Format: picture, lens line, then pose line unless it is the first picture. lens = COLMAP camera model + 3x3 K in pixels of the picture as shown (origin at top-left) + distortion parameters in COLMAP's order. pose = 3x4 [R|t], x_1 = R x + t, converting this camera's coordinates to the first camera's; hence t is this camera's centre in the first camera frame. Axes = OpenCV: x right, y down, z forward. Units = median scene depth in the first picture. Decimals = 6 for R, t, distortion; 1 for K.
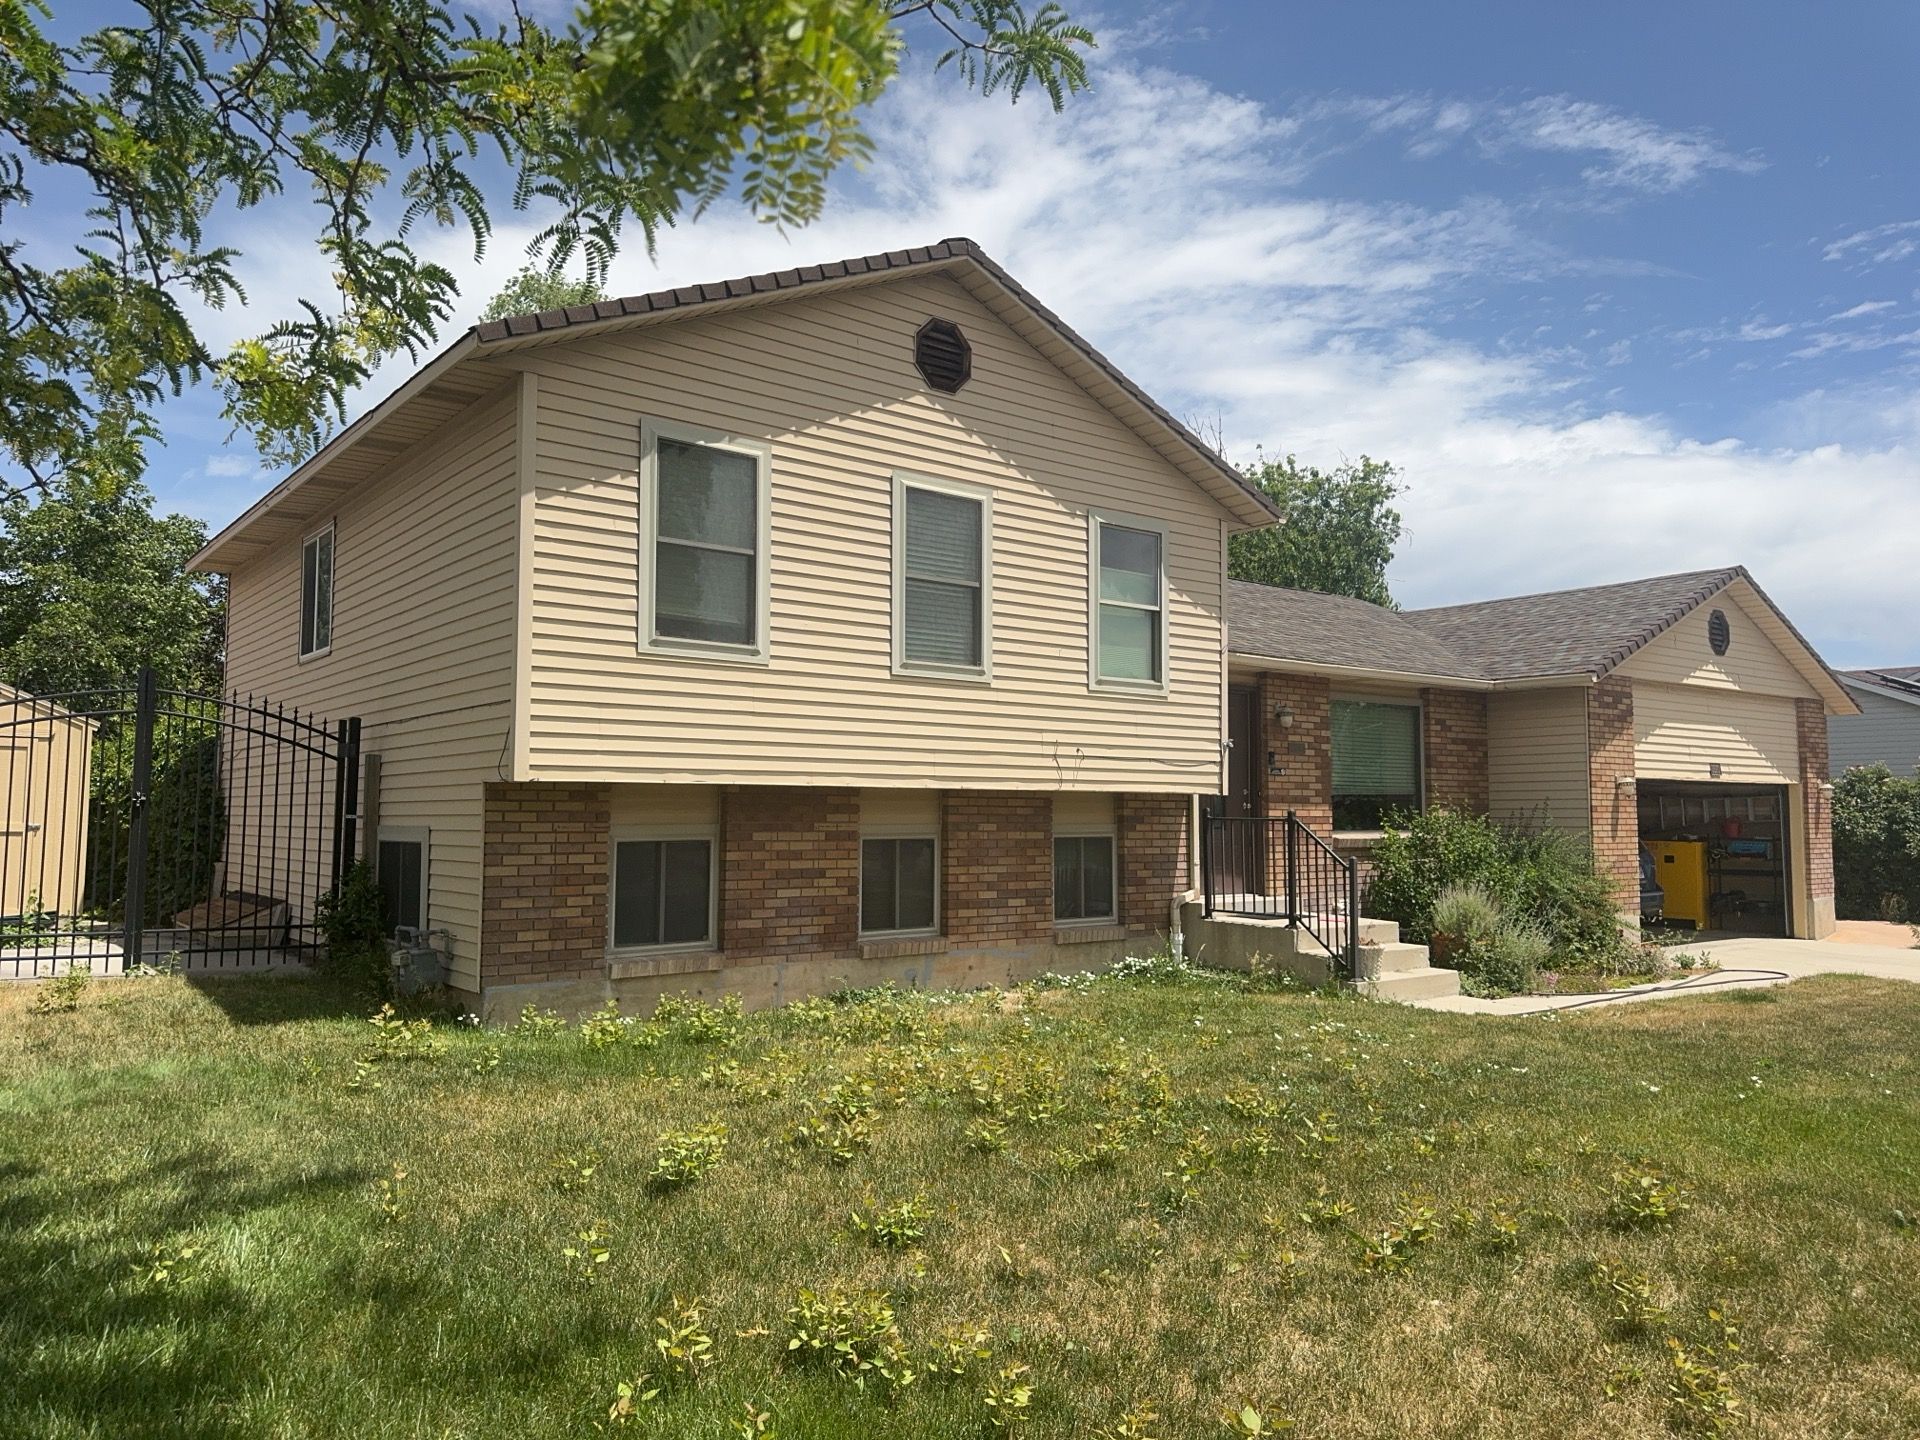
lens RADIAL K [[1343.1, 0, 960.0], [0, 1343.1, 720.0], [0, 0, 1]] dist [0.128120, -0.000696]
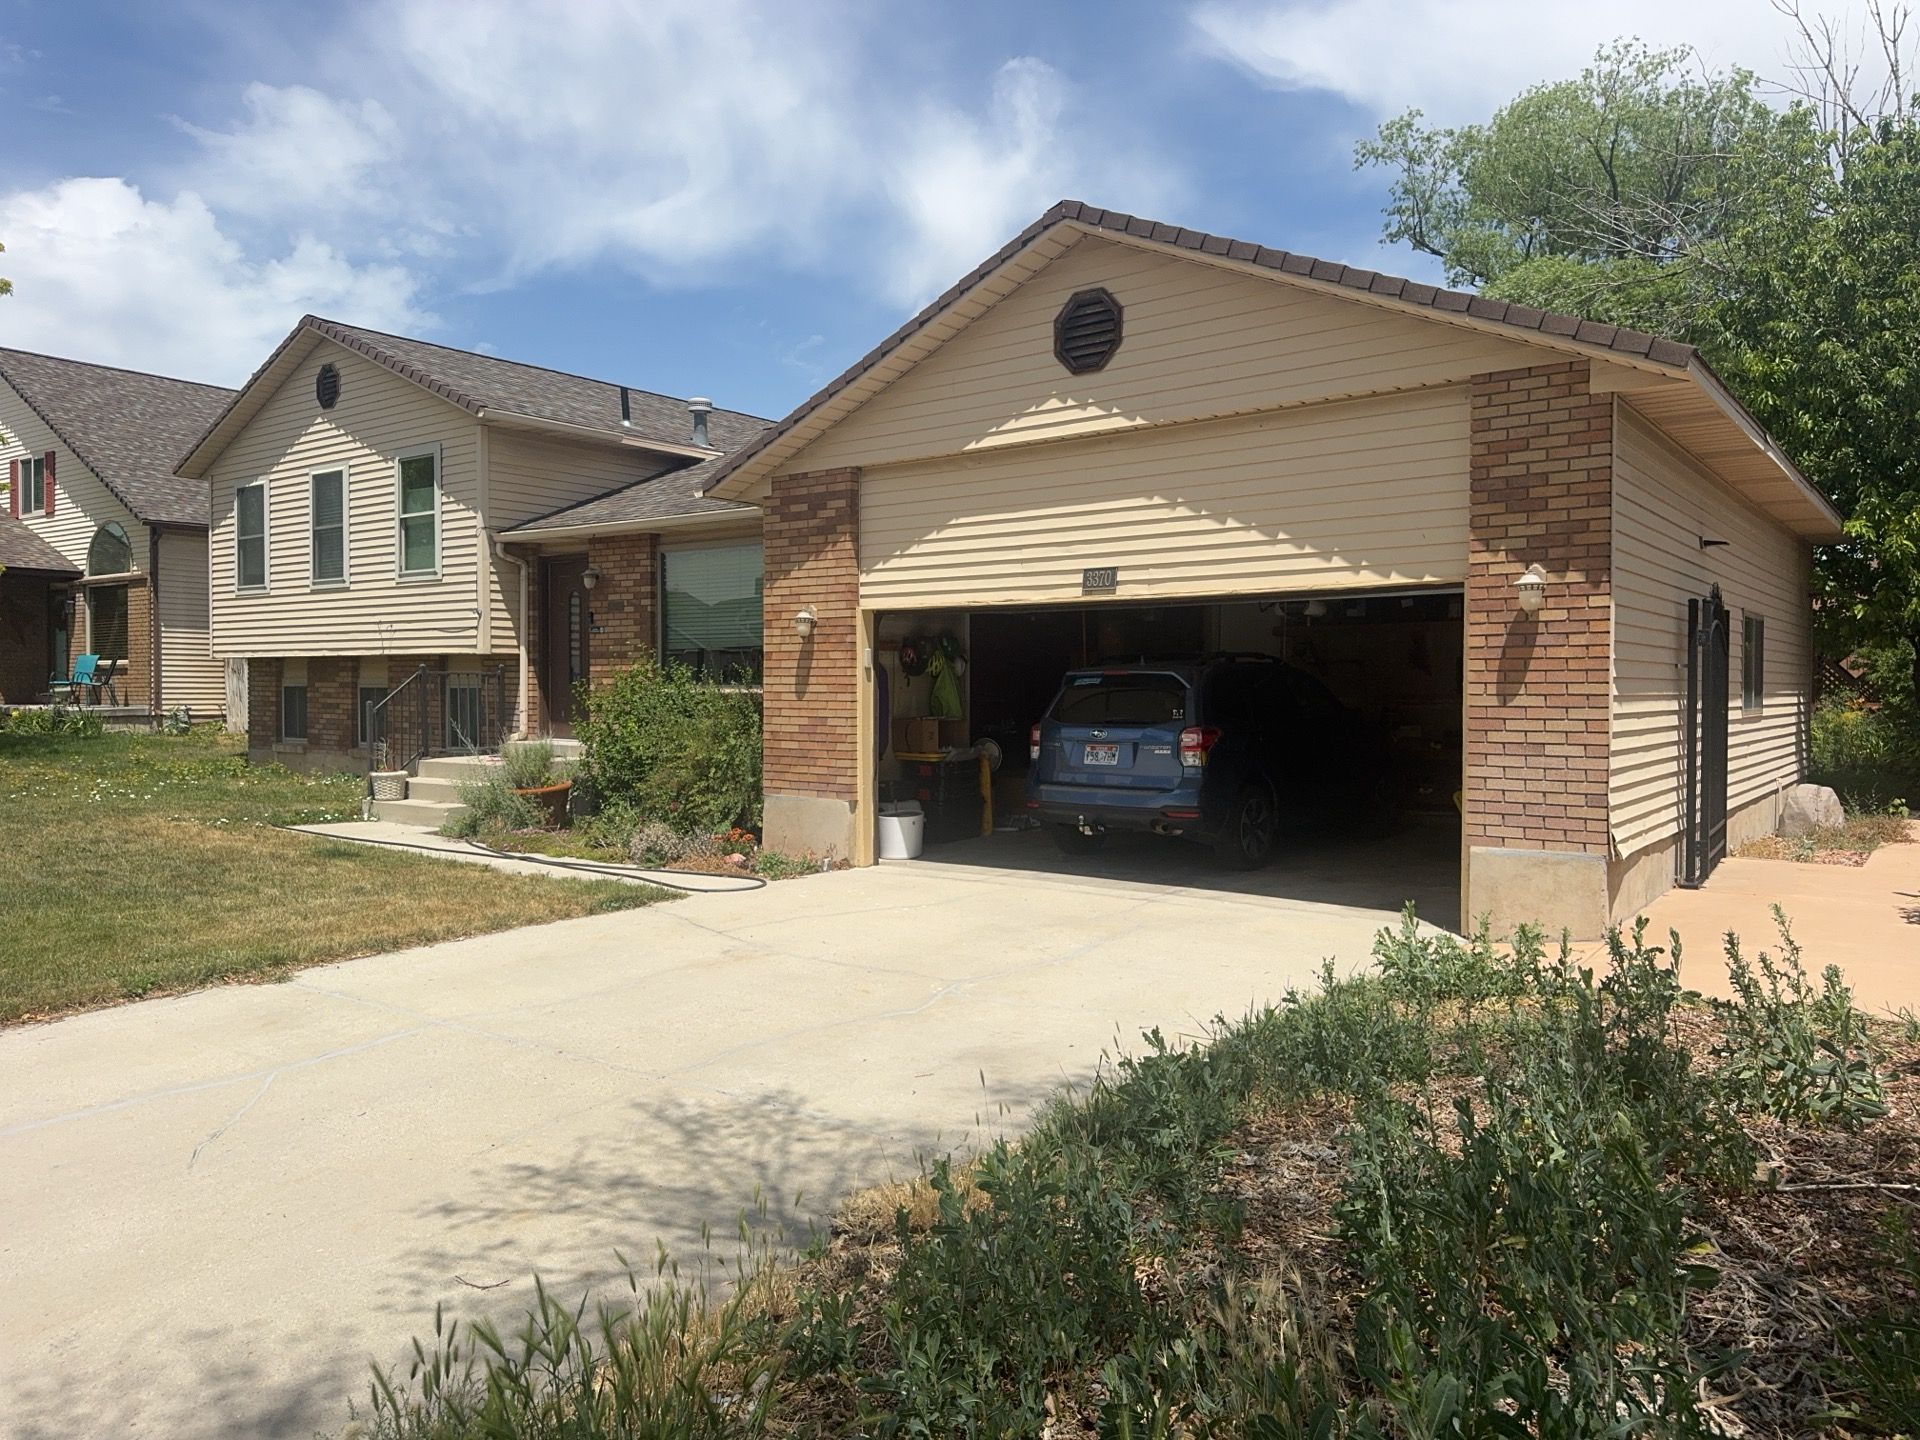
lens RADIAL K [[1350.9, 0, 952.4], [0, 1350.9, 710.0], [0, 0, 1]] dist [0.043551, -0.040071]
pose [[0.238260, 0.017171, -0.971050, 1.662562], [0.064787, 0.997336, 0.033533, 0.103334], [0.969038, -0.070901, 0.236512, 1.249286]]
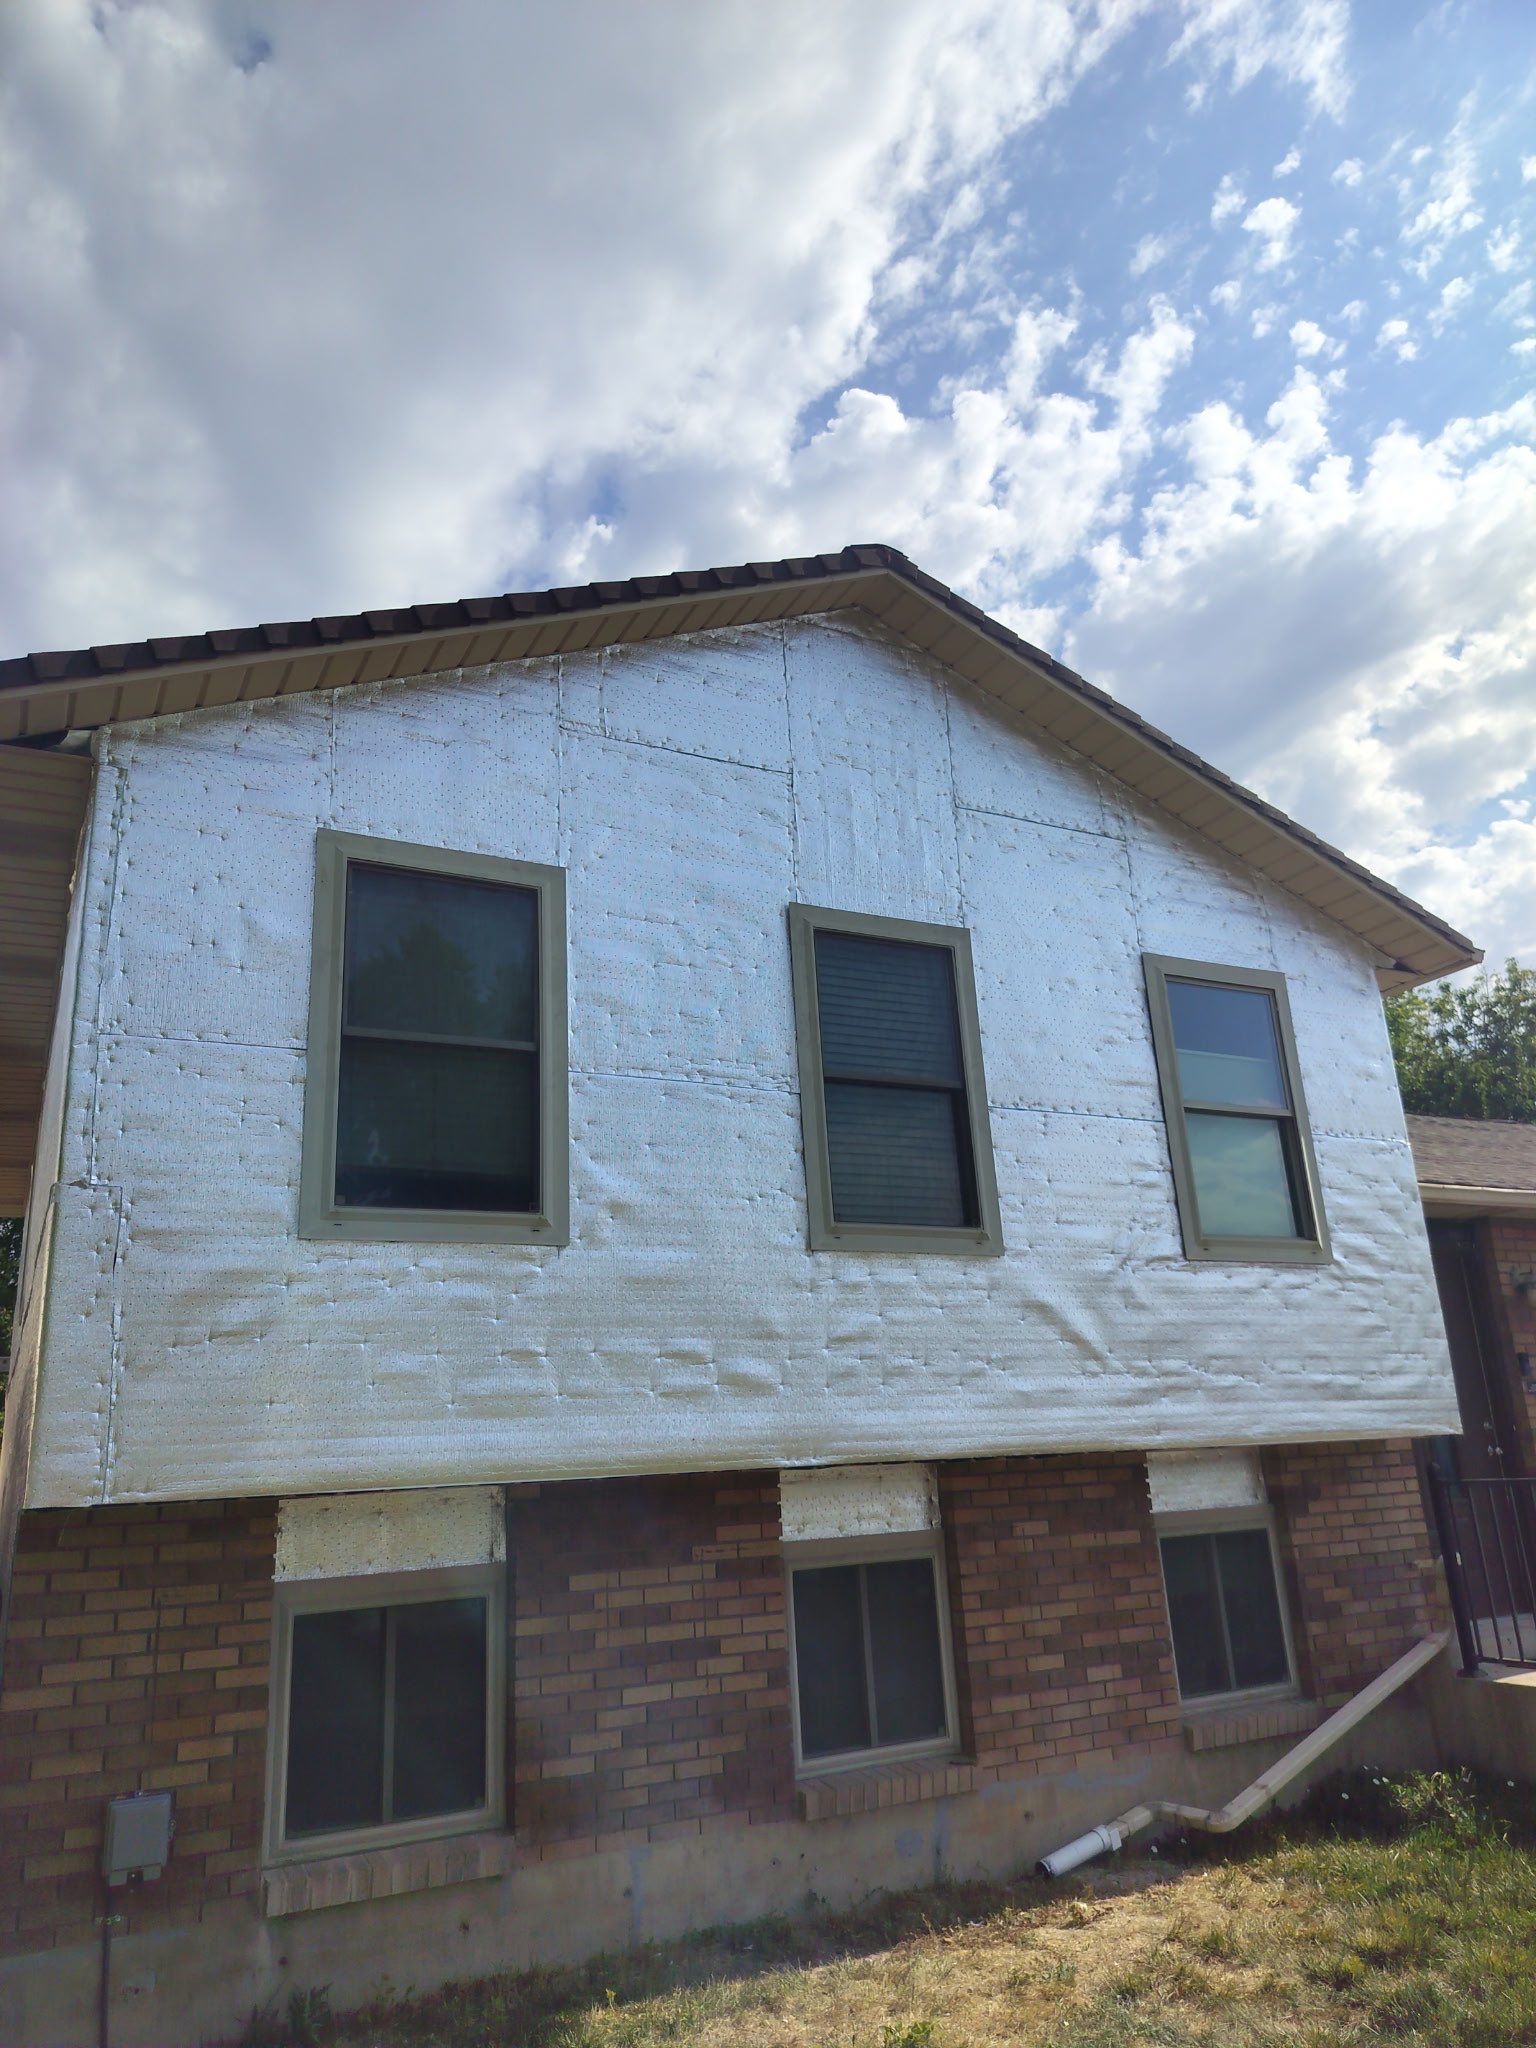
lens RADIAL K [[1435.1, 0, 768.0], [0, 1435.1, 1024.0], [0, 0, 1]] dist [0.013301, -0.000516]
pose [[0.980542, -0.111084, -0.161855, 0.033480], [0.071081, 0.969456, -0.234738, 0.010624], [0.182987, 0.218665, 0.958489, 0.383023]]
